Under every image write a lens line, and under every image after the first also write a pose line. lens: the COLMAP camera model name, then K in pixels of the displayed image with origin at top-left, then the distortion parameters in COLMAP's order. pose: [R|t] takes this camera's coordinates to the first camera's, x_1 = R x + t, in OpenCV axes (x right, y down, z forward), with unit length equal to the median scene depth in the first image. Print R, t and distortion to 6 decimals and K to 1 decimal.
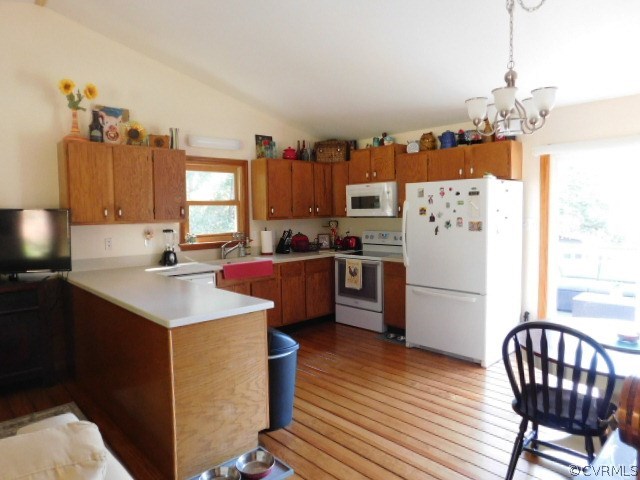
lens RADIAL K [[420.6, 0, 320.0], [0, 420.6, 240.0], [0, 0, 1]] dist [-0.068259, 0.049694]
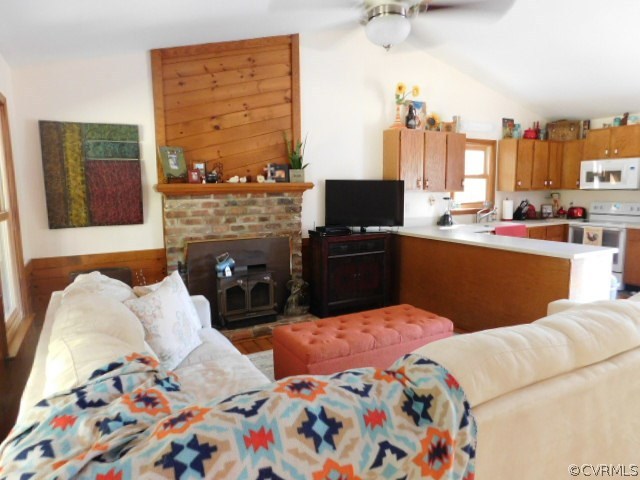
lens RADIAL K [[420.6, 0, 320.0], [0, 420.6, 240.0], [0, 0, 1]] dist [-0.068259, 0.049694]
pose [[0.968569, 0.035105, -0.246255, -0.440414], [-0.019838, 0.997739, 0.064206, 0.031072], [0.247952, -0.057303, 0.967076, -0.337128]]
